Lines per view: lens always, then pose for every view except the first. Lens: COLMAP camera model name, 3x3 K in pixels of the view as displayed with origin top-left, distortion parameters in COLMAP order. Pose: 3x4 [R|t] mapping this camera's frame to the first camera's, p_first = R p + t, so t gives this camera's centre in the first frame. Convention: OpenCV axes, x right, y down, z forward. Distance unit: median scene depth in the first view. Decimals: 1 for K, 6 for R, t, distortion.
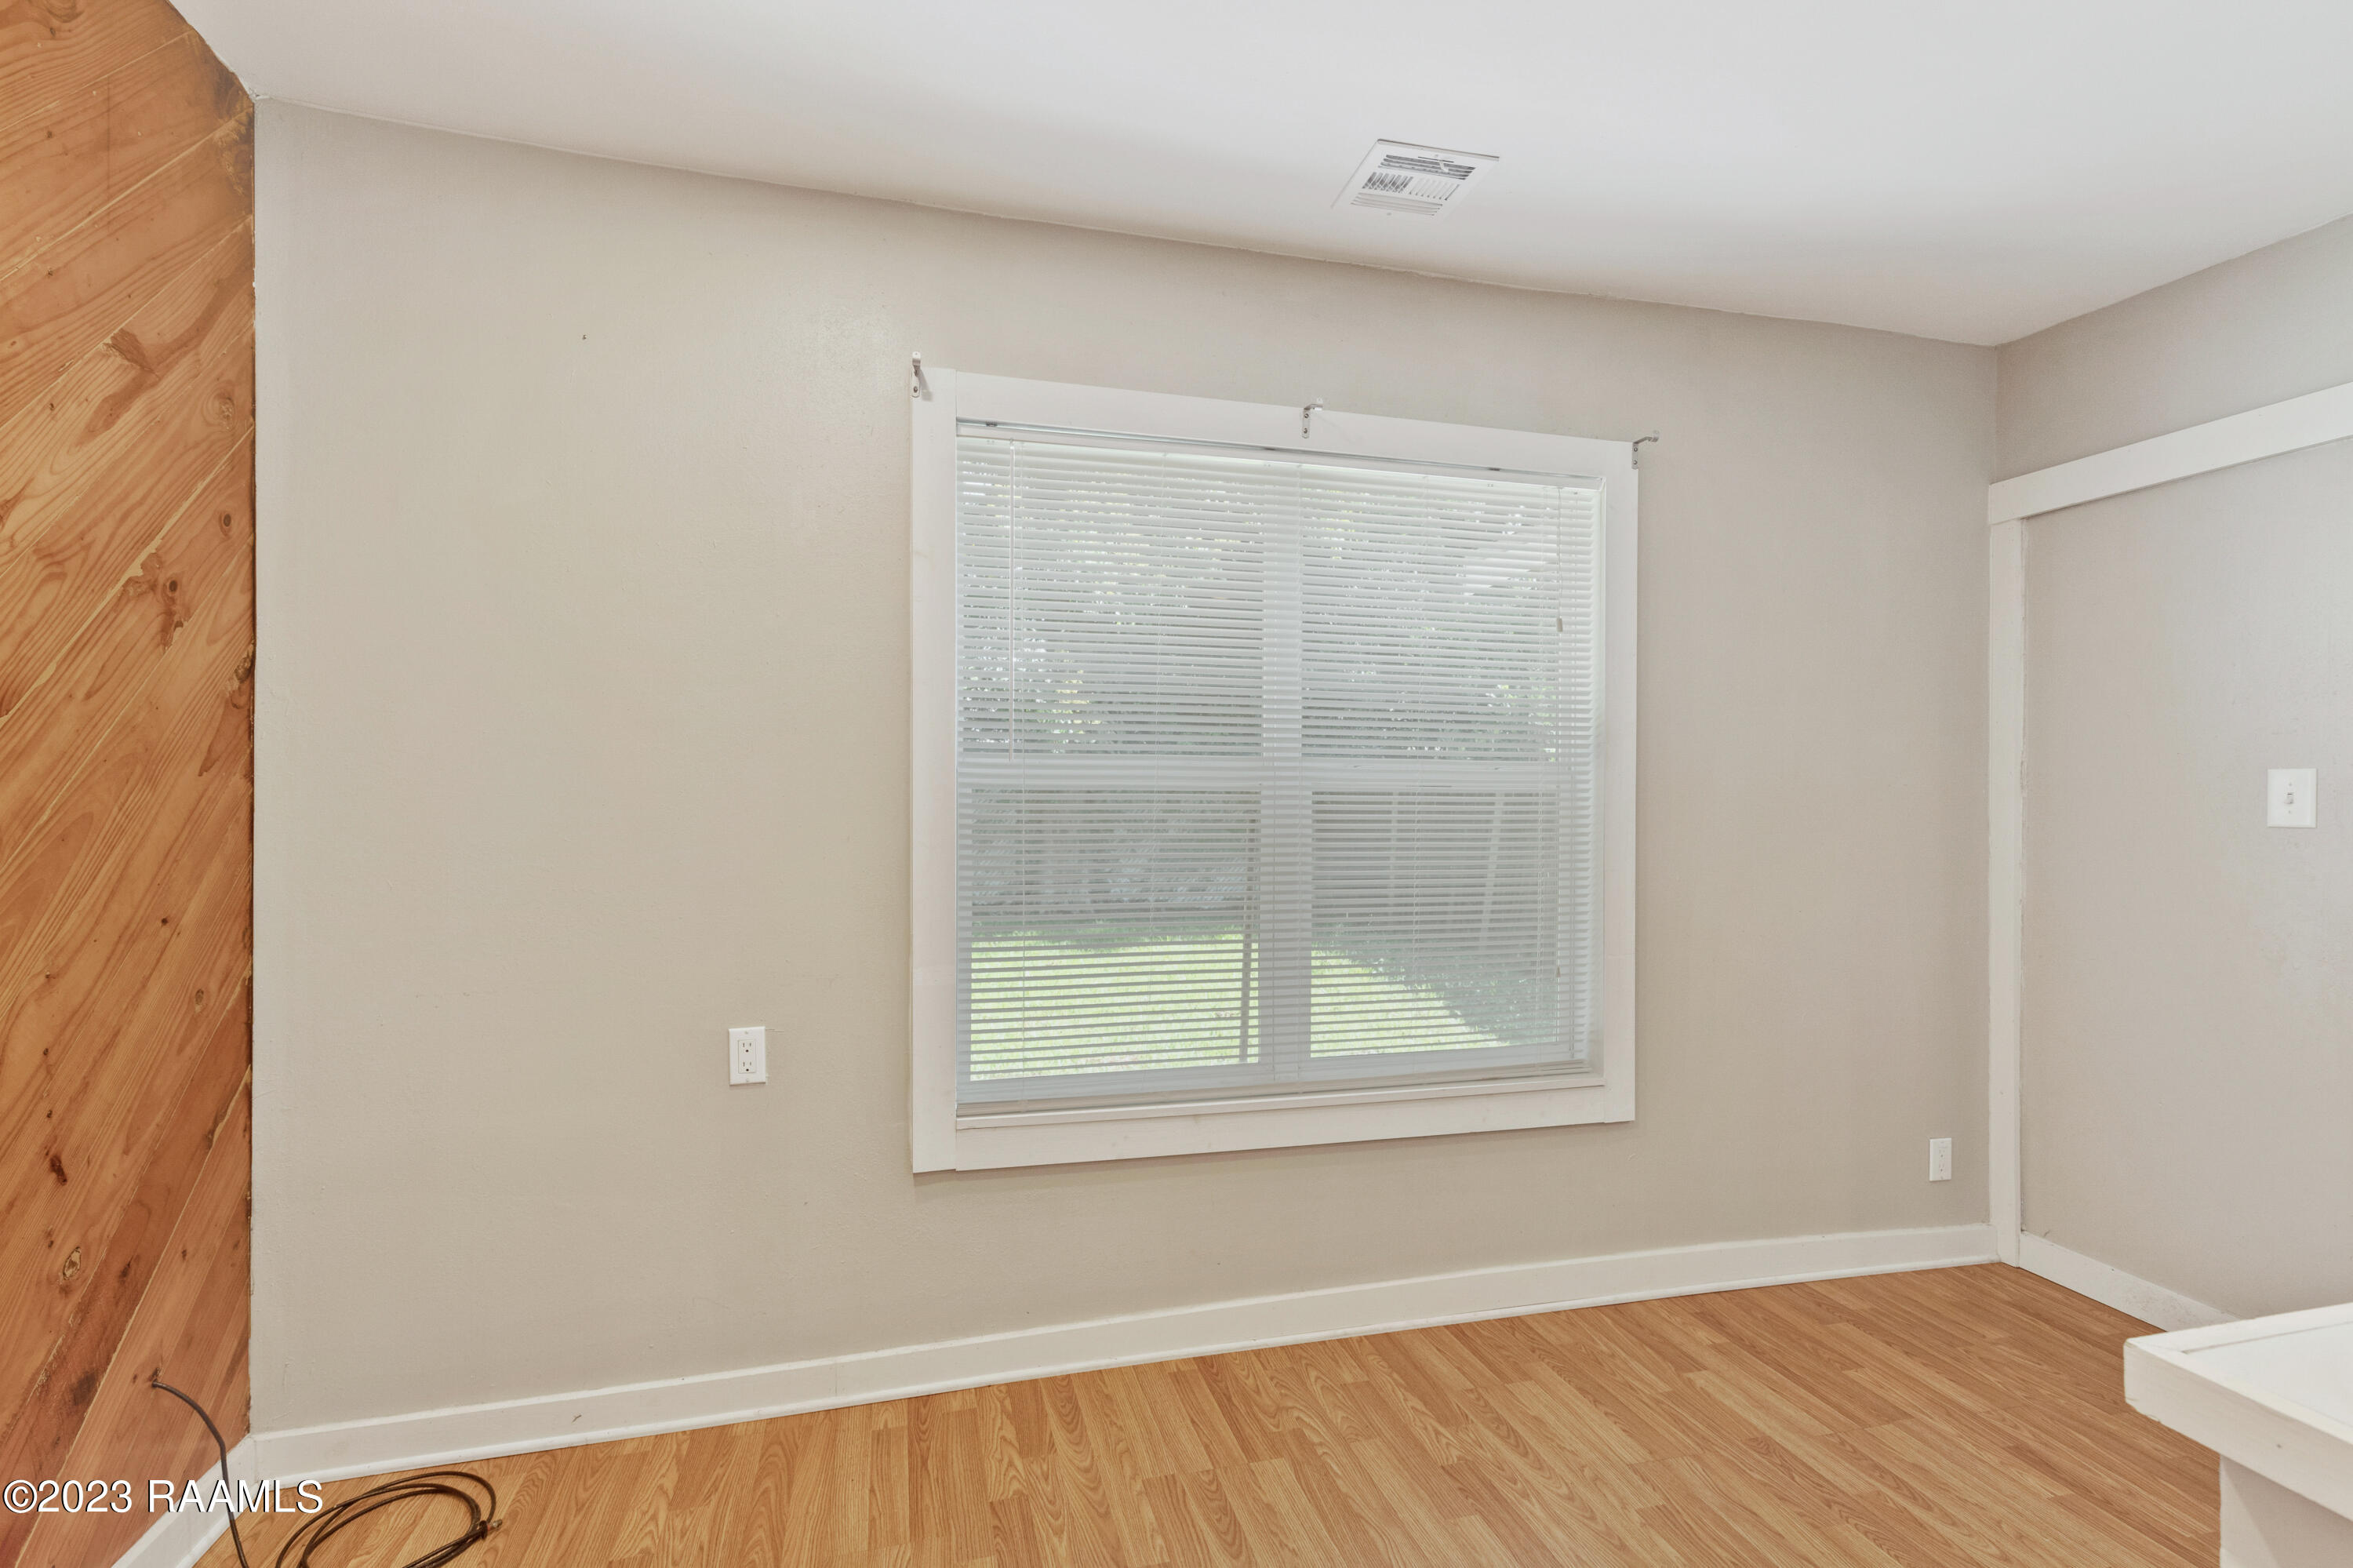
lens RADIAL K [[1081.1, 0, 1175.4], [0, 1081.1, 800.9], [0, 0, 1]] dist [0.004176, -0.000010]
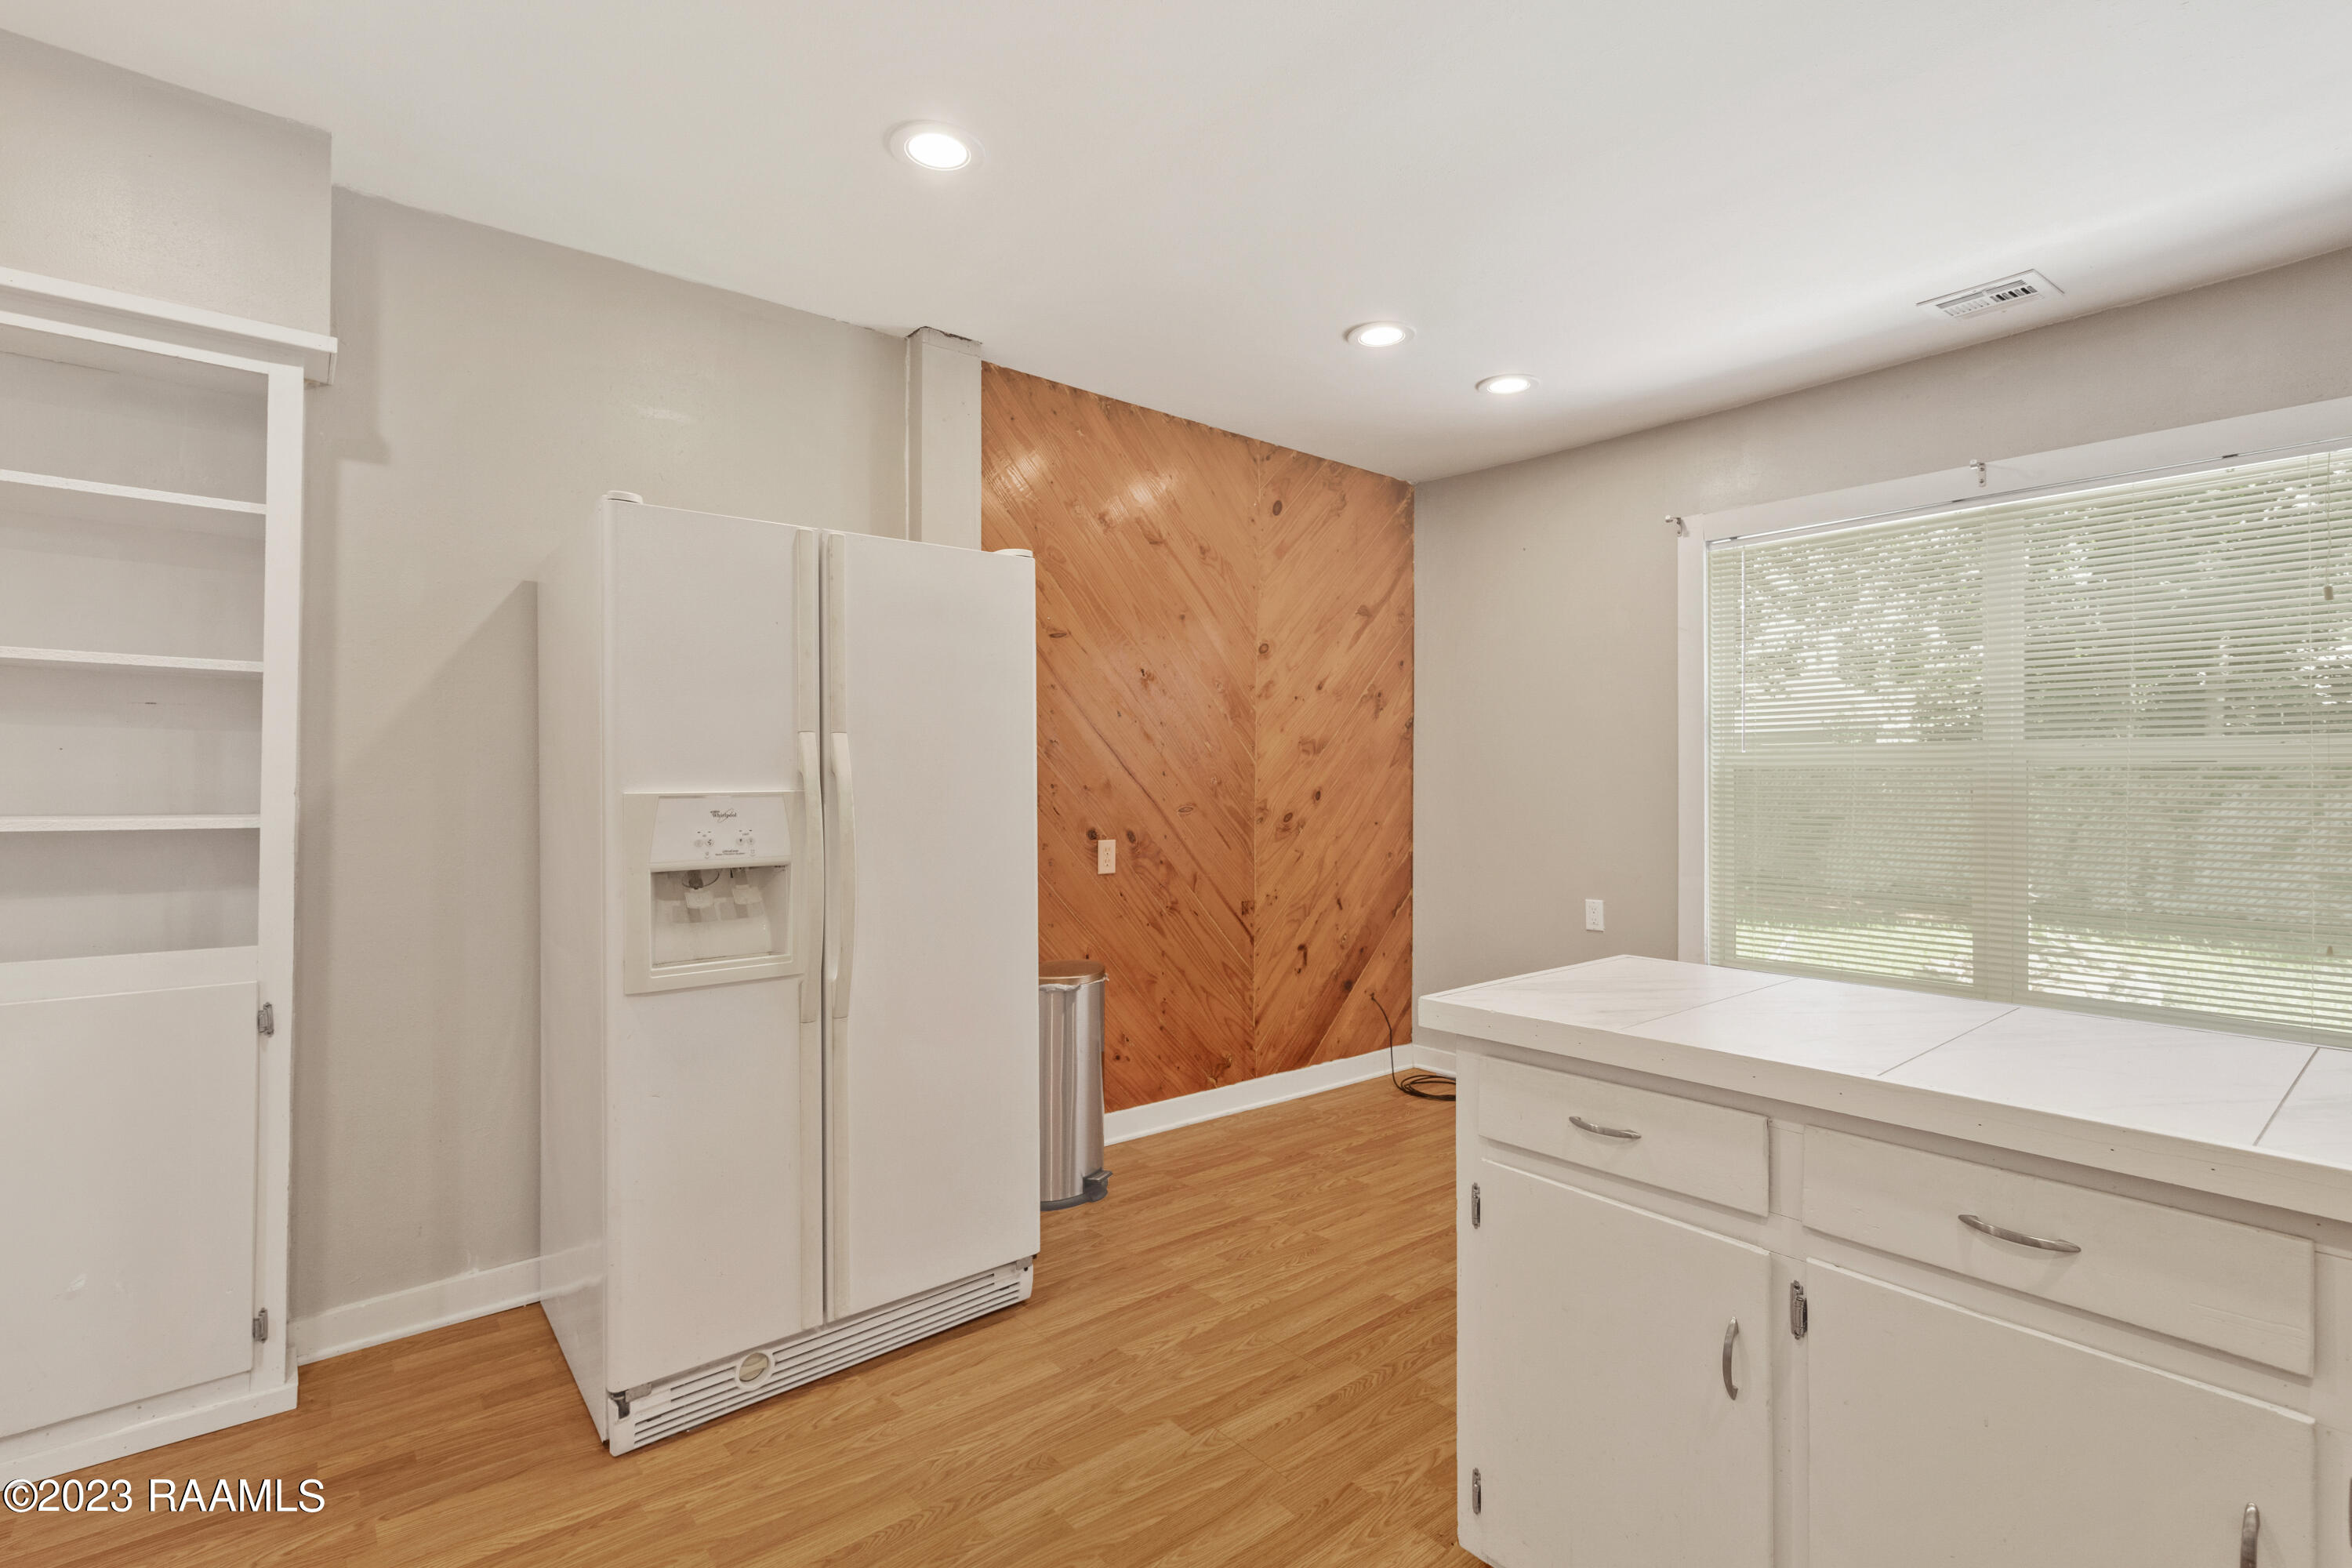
lens RADIAL K [[1066.0, 0, 1160.0], [0, 1066.0, 777.6], [0, 0, 1]] dist [-0.008350, -0.000205]
pose [[0.407813, -0.004521, -0.913054, 1.088429], [-0.003893, 0.999970, -0.006690, 0.017757], [0.913057, 0.006283, 0.407784, -0.475003]]
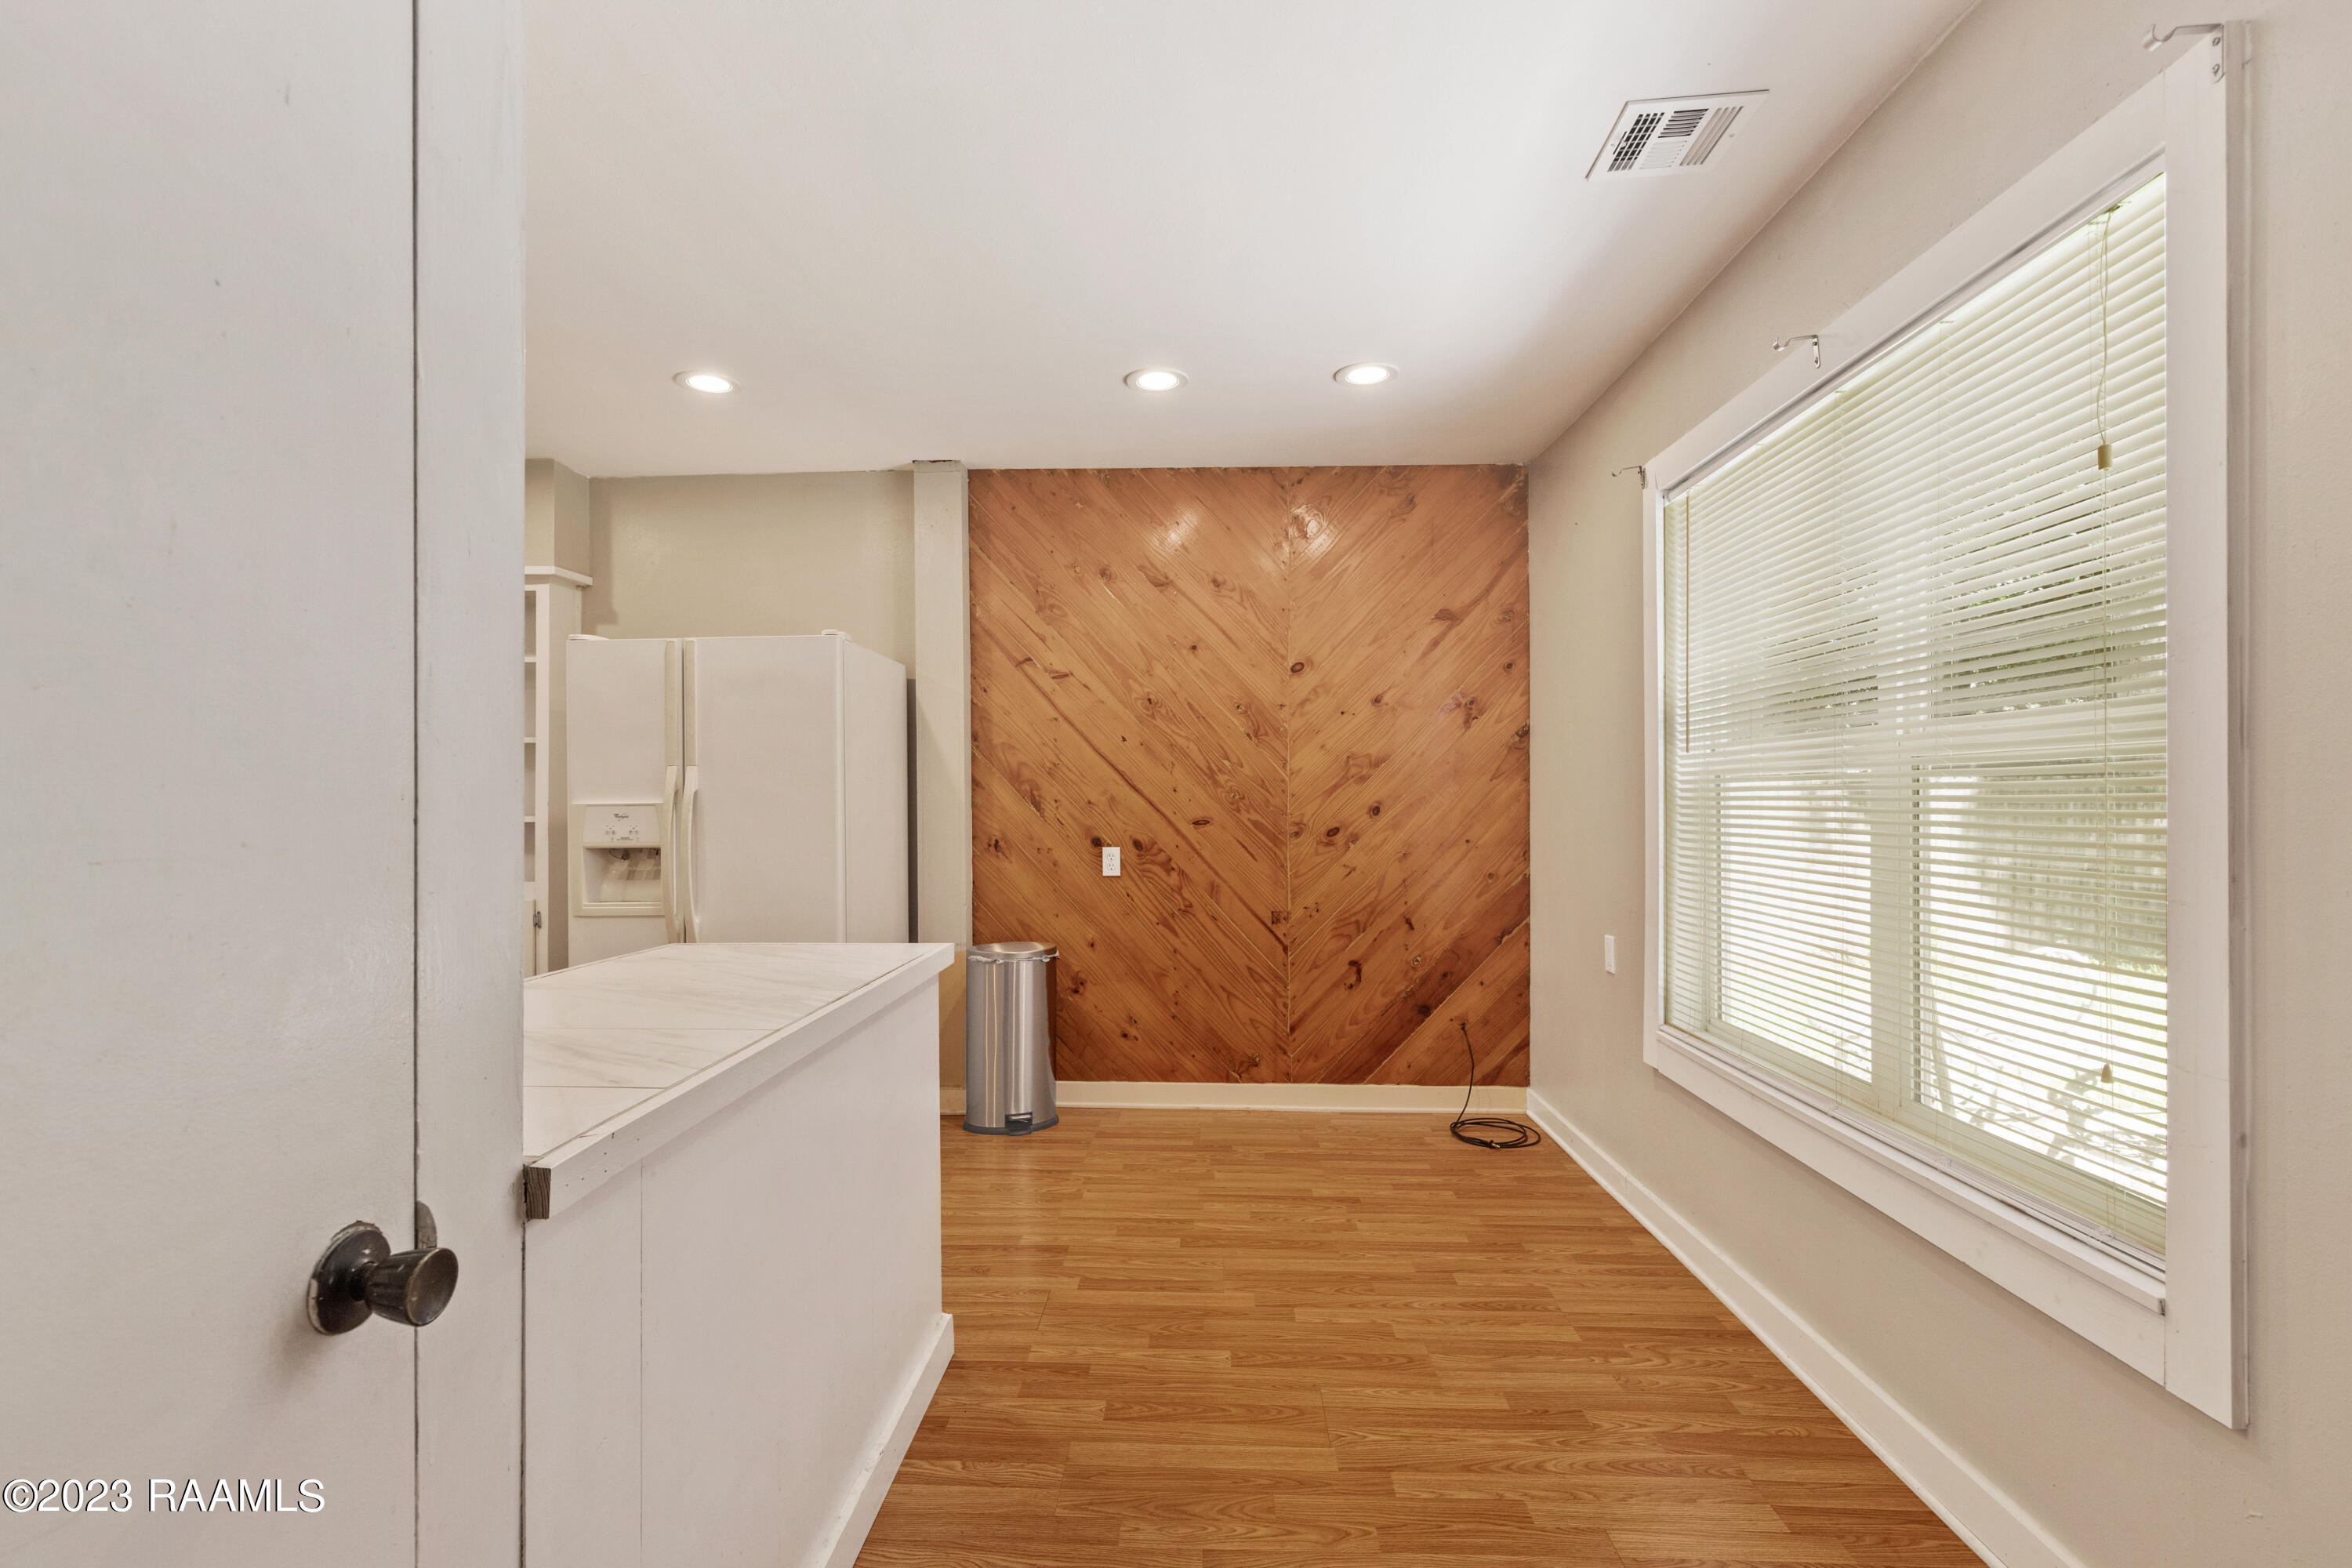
lens RADIAL K [[1071.0, 0, 1169.9], [0, 1071.0, 797.4], [0, 0, 1]] dist [0.001649, -0.000356]
pose [[-0.287945, -0.005853, -0.957629, 1.413407], [-0.001788, 0.999983, -0.005574, 0.024871], [0.957645, 0.000107, -0.287951, 0.951195]]
